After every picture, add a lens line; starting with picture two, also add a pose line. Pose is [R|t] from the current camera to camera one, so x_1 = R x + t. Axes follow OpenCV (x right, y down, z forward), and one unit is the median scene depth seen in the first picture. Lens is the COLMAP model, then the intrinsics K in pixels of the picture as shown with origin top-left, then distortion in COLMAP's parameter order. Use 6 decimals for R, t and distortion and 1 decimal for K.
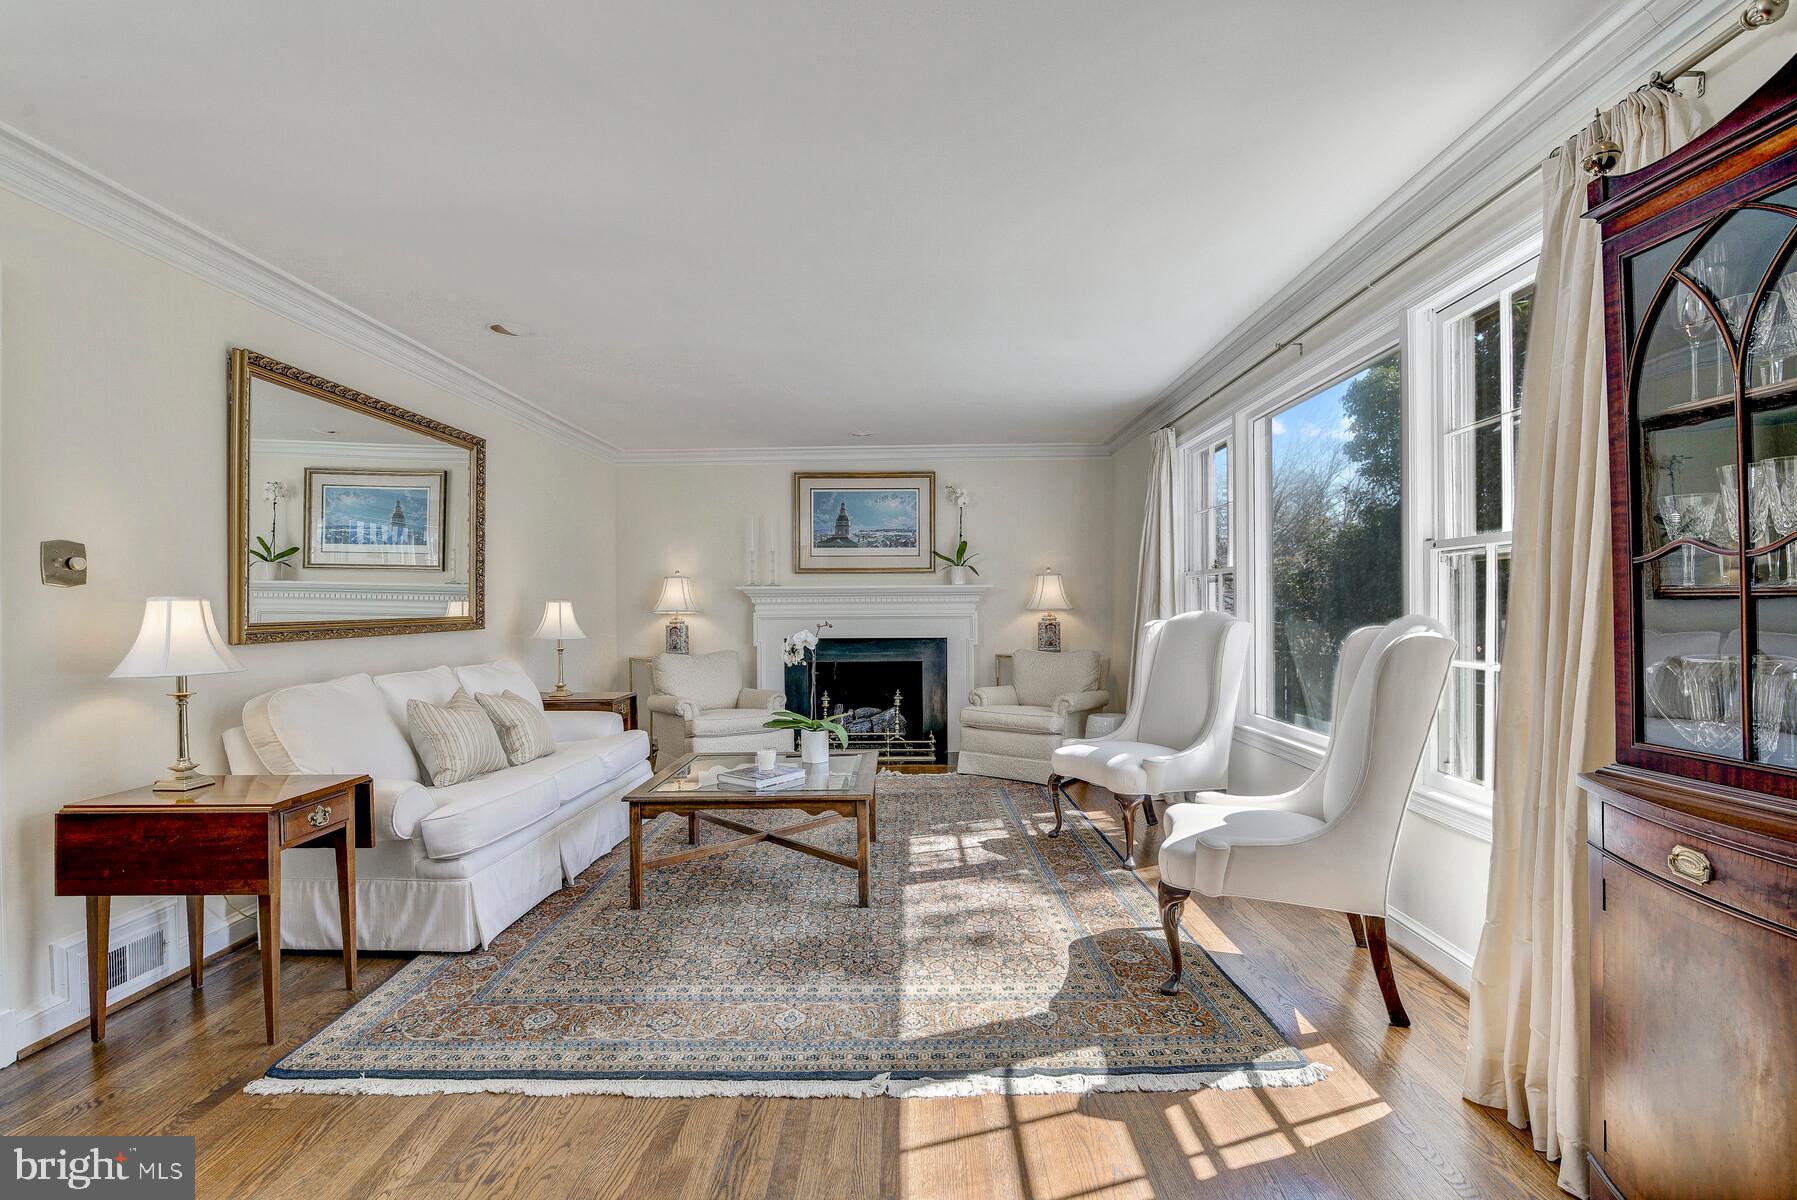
lens RADIAL K [[824.0, 0, 893.2], [0, 824.0, 605.1], [0, 0, 1]] dist [-0.010480, 0.001947]
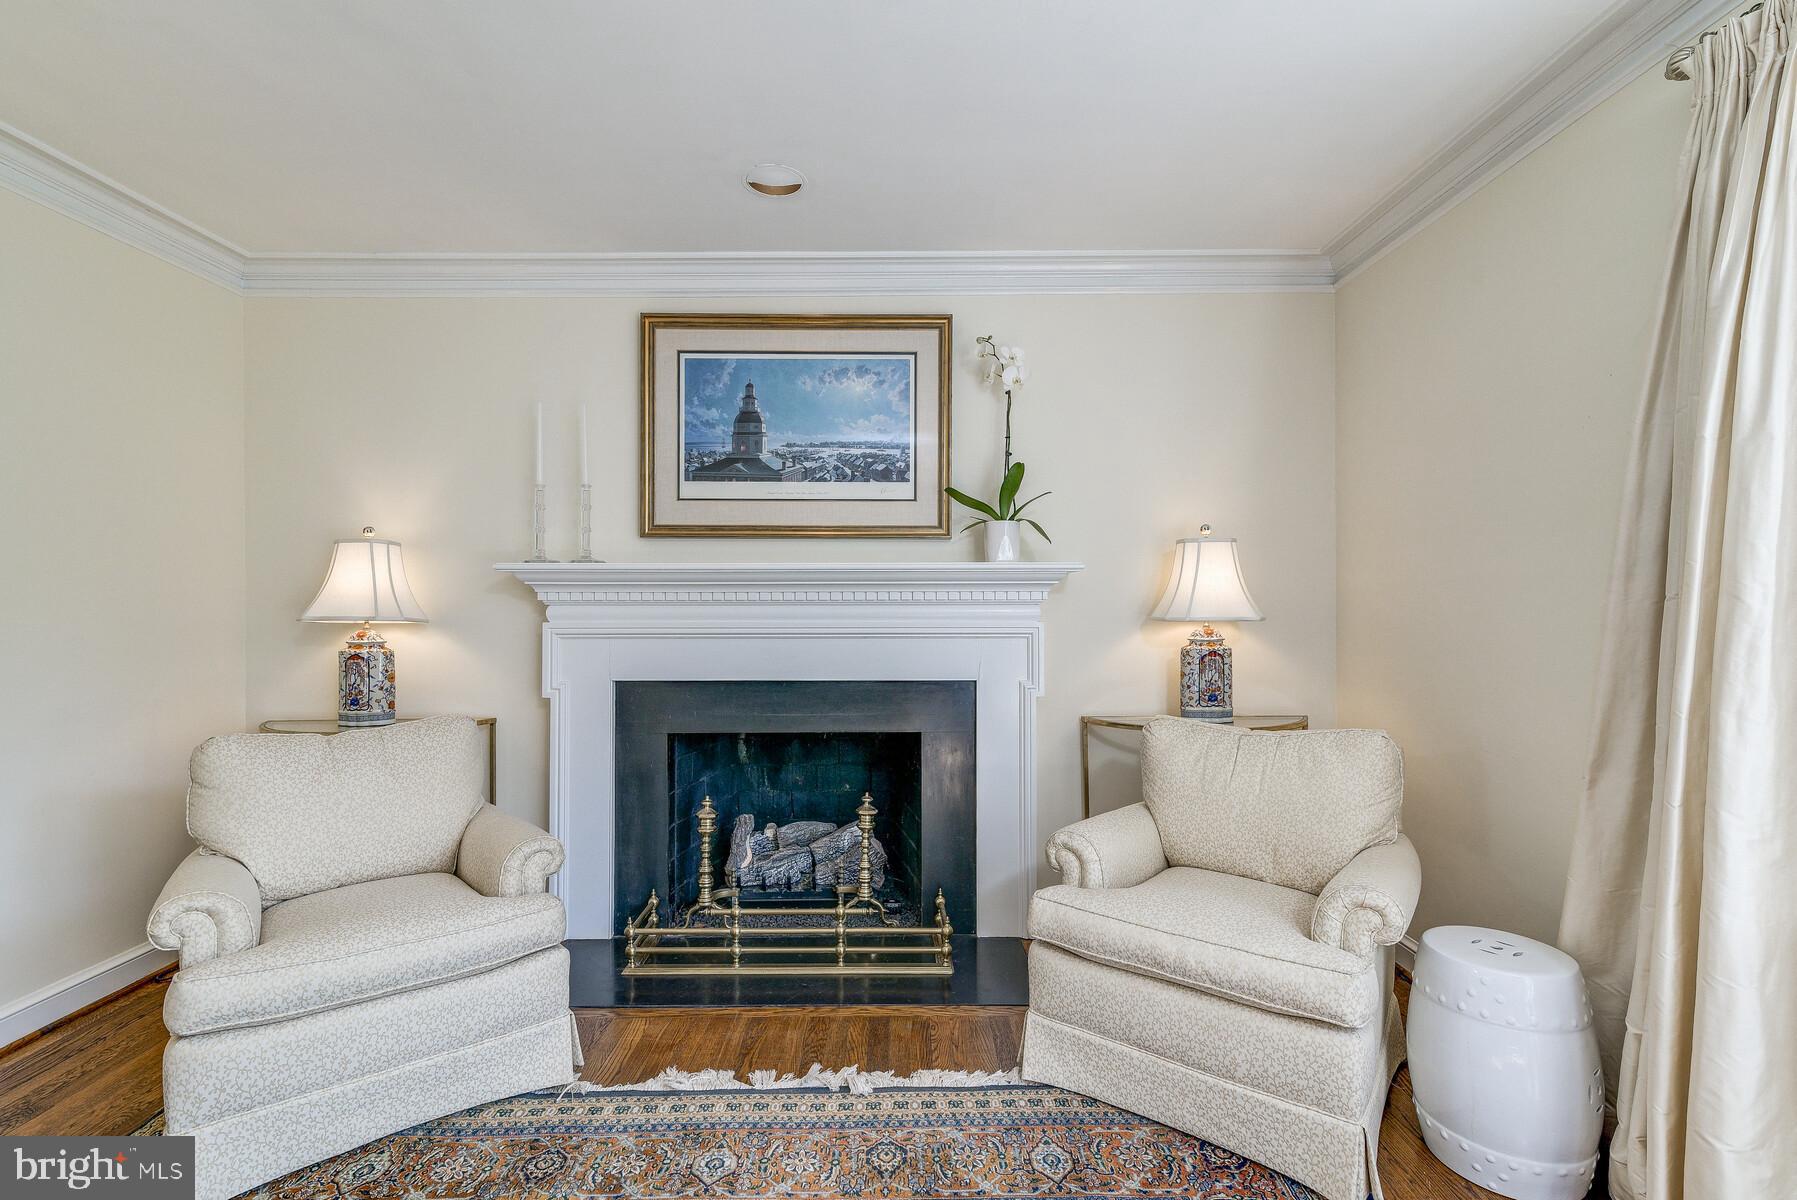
lens RADIAL K [[824.0, 0, 899.7], [0, 824.0, 603.1], [0, 0, 1]] dist [-0.010480, 0.001947]
pose [[0.999863, 0.005847, 0.015459, 0.016360], [-0.005762, 0.999968, -0.005569, -0.000043], [-0.015491, 0.005479, 0.999865, 0.550260]]
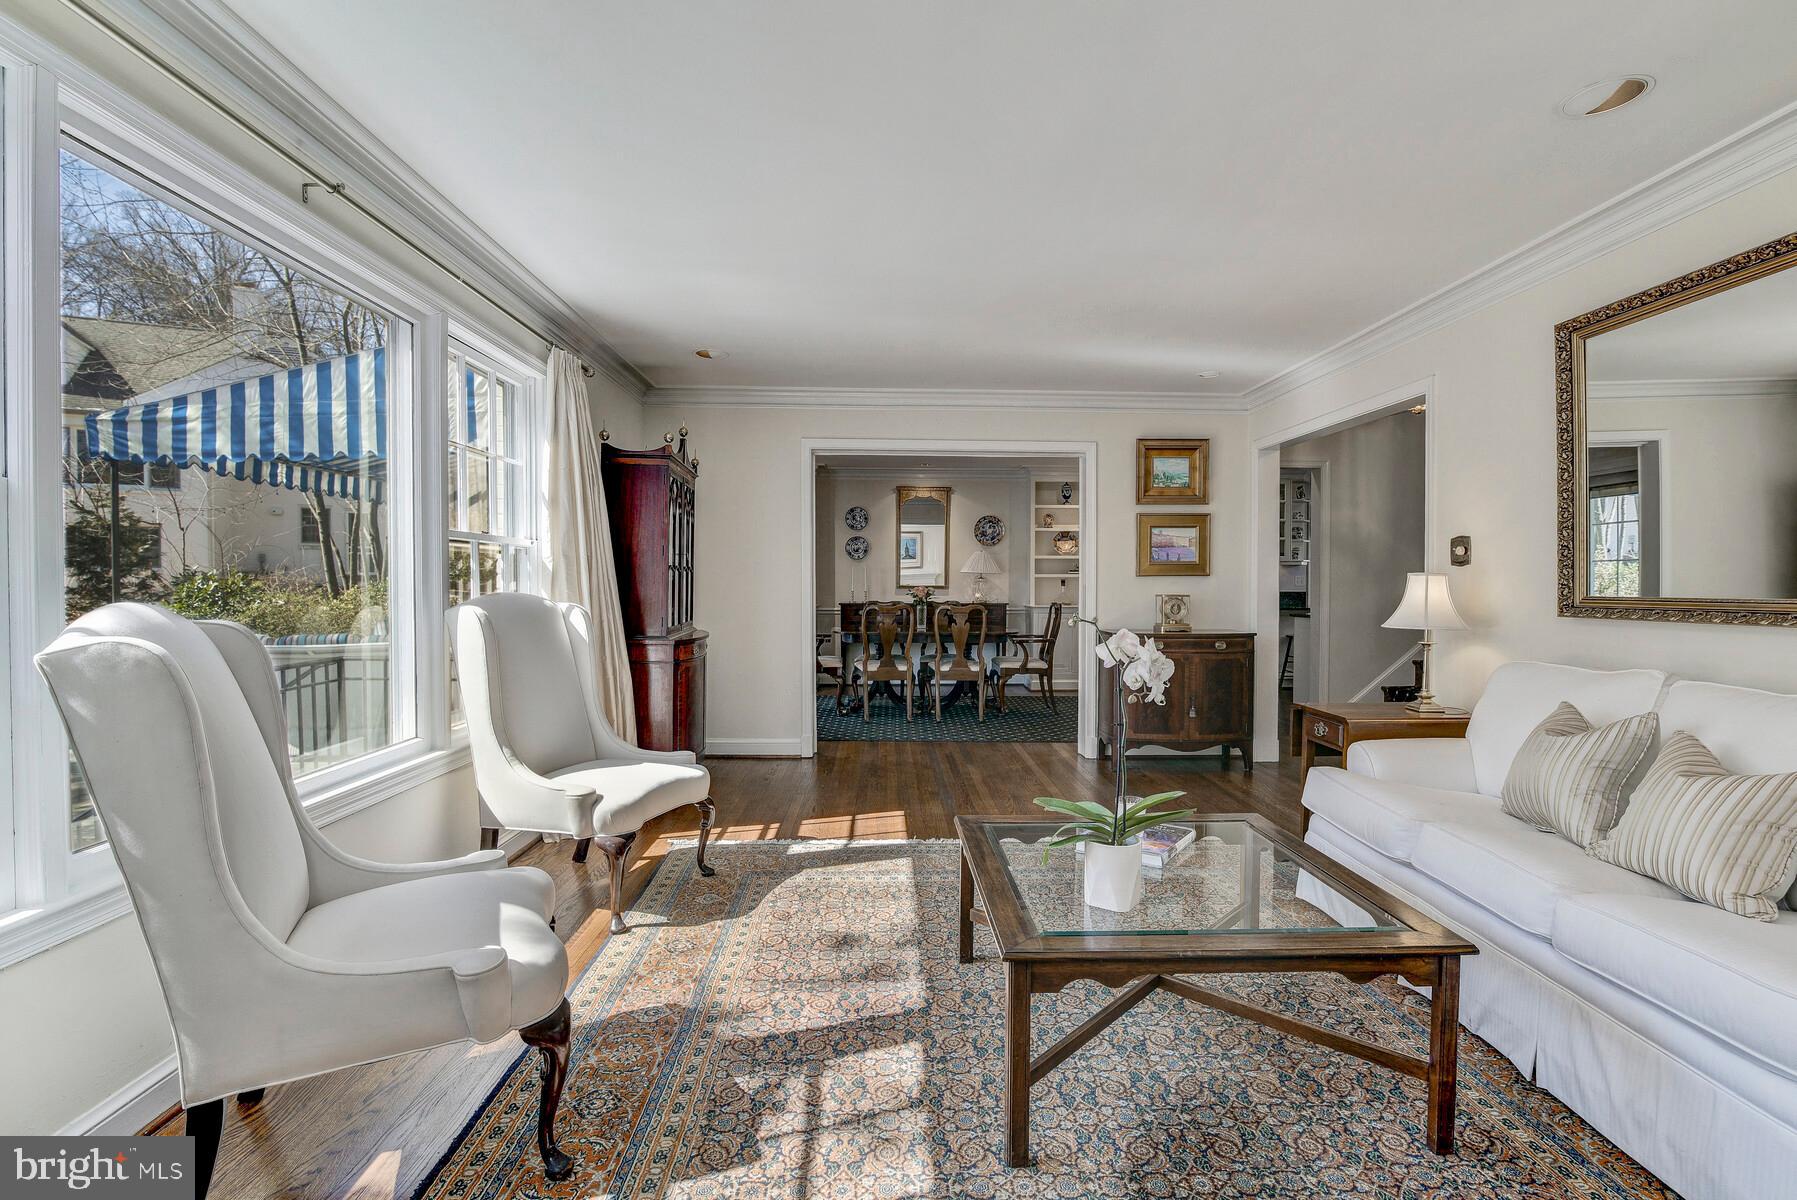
lens RADIAL K [[824.0, 0, 903.1], [0, 824.0, 590.7], [0, 0, 1]] dist [-0.010480, 0.001947]
pose [[-0.999437, 0.005501, -0.033089, 0.047887], [0.005020, 0.999881, 0.014611, -0.002709], [0.033165, 0.014436, -0.999346, 1.743092]]
